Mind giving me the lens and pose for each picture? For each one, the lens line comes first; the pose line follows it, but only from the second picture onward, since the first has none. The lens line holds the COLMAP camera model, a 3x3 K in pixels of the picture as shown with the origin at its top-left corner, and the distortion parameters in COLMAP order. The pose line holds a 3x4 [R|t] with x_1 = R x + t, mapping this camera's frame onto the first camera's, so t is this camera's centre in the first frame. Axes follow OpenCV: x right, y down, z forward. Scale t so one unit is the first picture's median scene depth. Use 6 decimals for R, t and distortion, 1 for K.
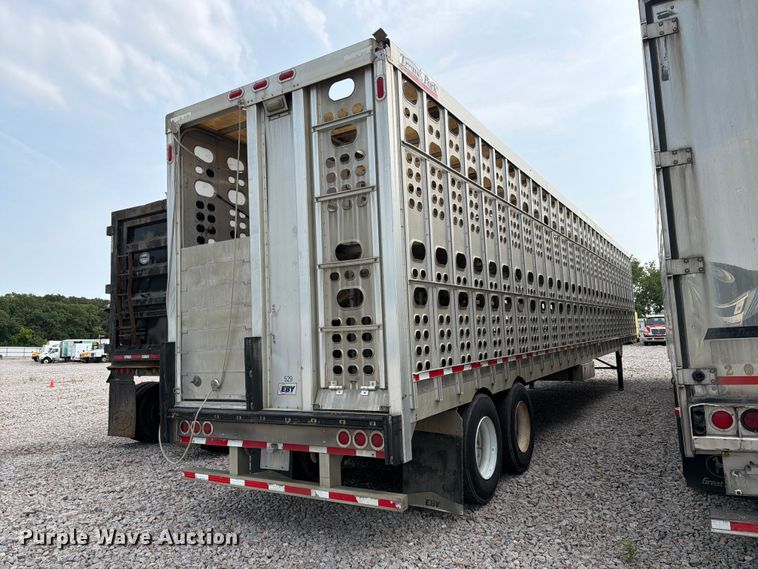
lens RADIAL K [[520.6, 0, 397.5], [0, 520.6, 284.6], [0, 0, 1]] dist [0.136183, -0.197536]
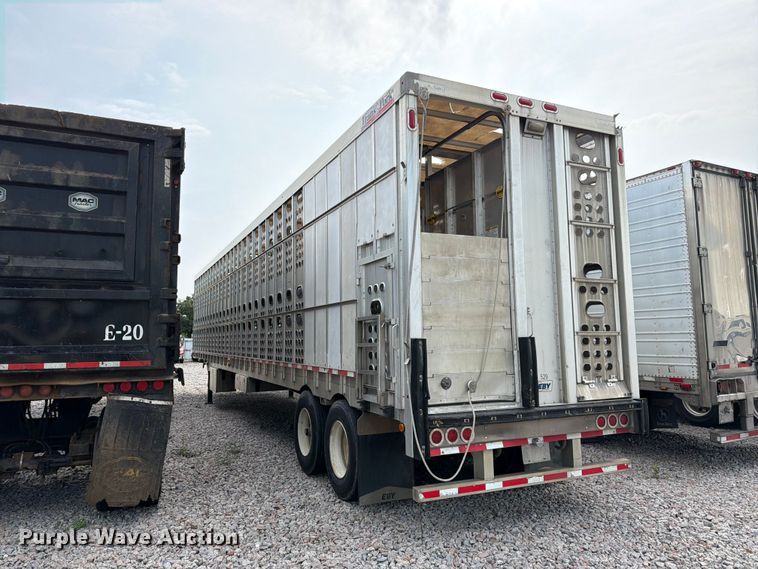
lens RADIAL K [[514.0, 0, 379.0], [0, 514.0, 284.5], [0, 0, 1]] dist [0.067493, -0.081086]
pose [[0.582656, 0.123036, 0.803352, -1.344401], [-0.088267, 0.992207, -0.087942, 0.118273], [-0.807911, -0.019669, 0.588976, 0.671947]]
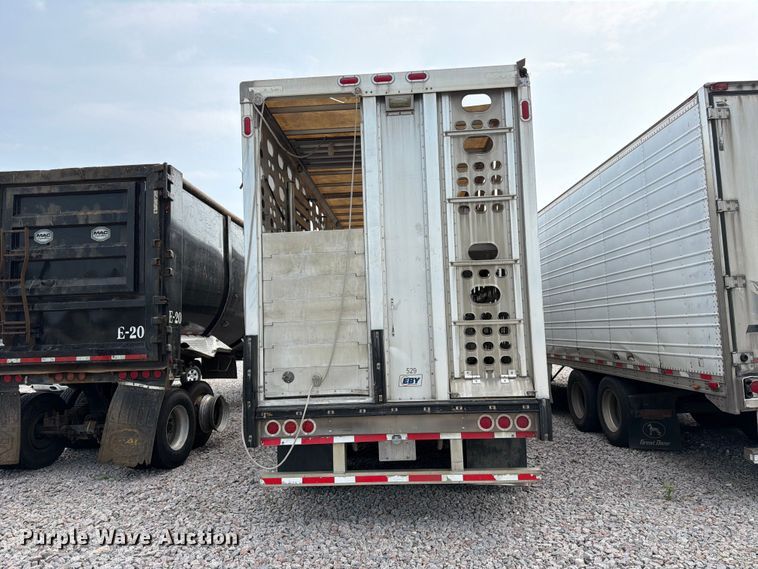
lens RADIAL K [[514.2, 0, 391.0], [0, 514.2, 289.9], [0, 0, 1]] dist [0.130524, -0.184778]
pose [[0.890344, 0.048419, 0.452707, -0.734905], [-0.044866, 0.998820, -0.018588, 0.043331], [-0.453073, -0.003762, 0.891465, 0.123880]]
